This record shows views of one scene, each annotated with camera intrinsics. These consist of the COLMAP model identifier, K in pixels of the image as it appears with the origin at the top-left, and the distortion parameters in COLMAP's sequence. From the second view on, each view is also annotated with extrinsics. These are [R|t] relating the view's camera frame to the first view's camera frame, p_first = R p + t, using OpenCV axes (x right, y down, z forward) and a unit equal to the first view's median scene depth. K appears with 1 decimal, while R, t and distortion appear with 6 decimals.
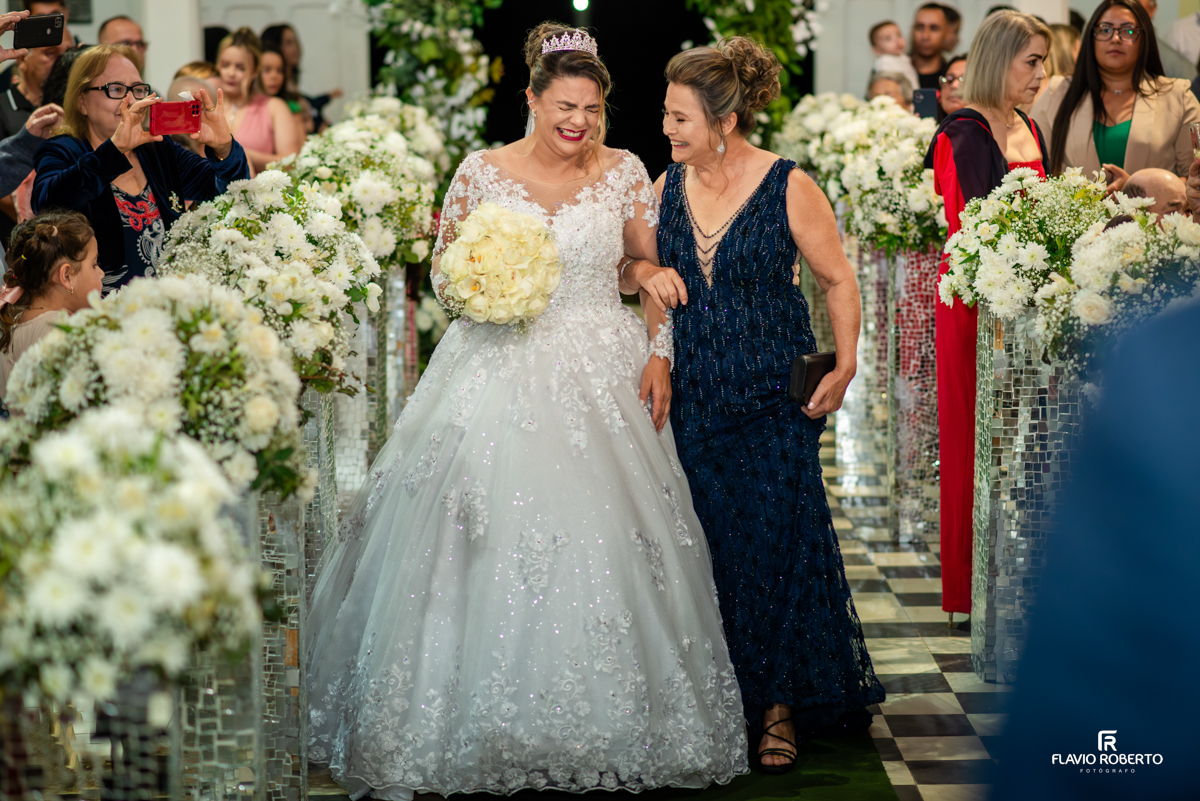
lens RADIAL K [[2946.9, 0, 600.0], [0, 2946.9, 400.5], [0, 0, 1]] dist [-0.019034, -0.223542]
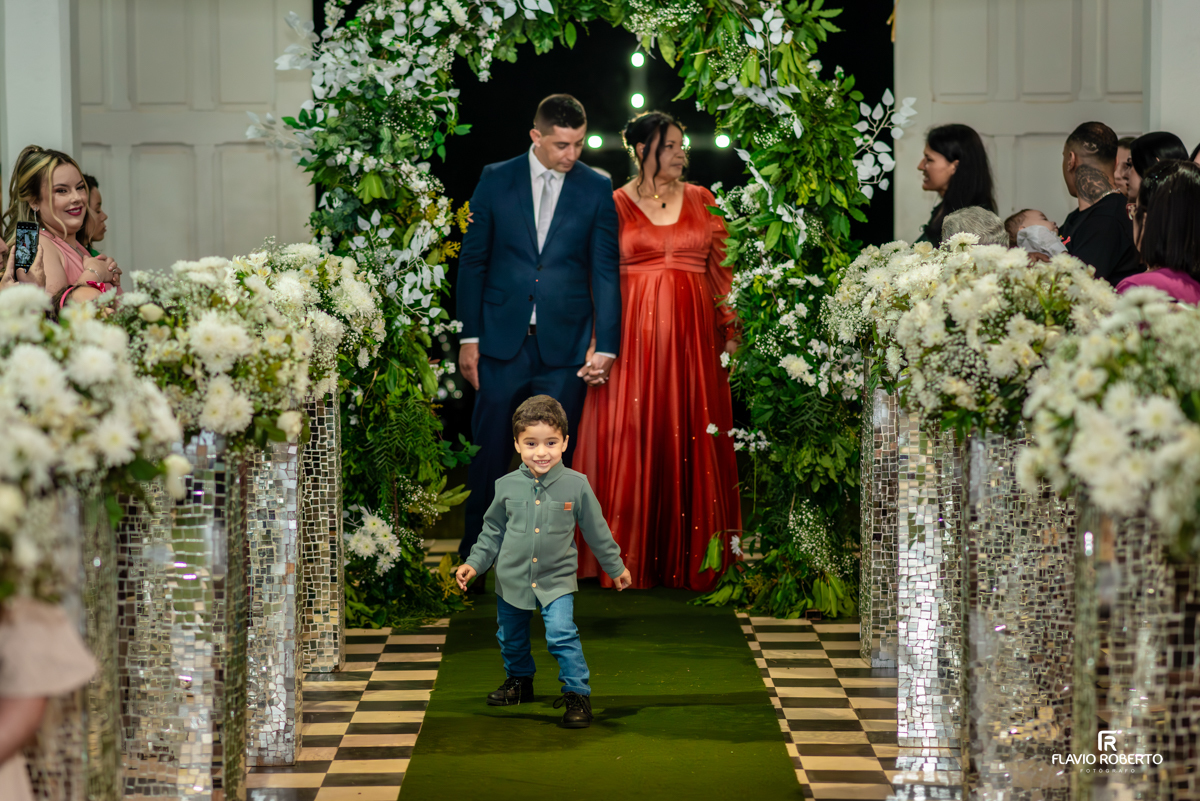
lens RADIAL K [[3347.3, 0, 600.0], [0, 3347.3, 400.5], [0, 0, 1]] dist [0.049967, -0.115917]
pose [[0.999459, 0.007613, -0.031997, 0.037877], [-0.010288, 0.996388, -0.084292, 0.009540], [0.031239, 0.084575, 0.995927, 0.203689]]
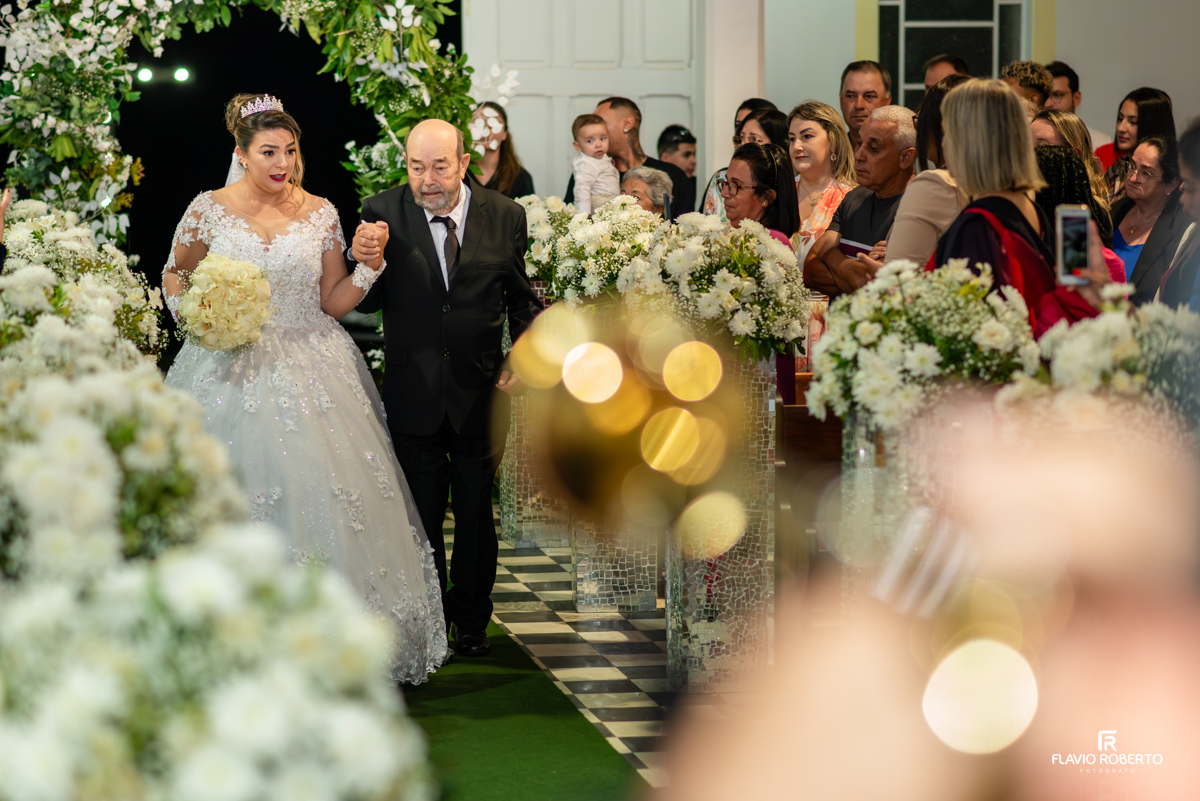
lens RADIAL K [[3104.1, 0, 600.0], [0, 3104.1, 400.5], [0, 0, 1]] dist [-0.036650, -0.417800]
pose [[0.982725, -0.009825, 0.184811, -0.097094], [0.018925, 0.998690, -0.047544, 0.004315], [-0.184102, 0.050220, 0.981623, 0.090269]]
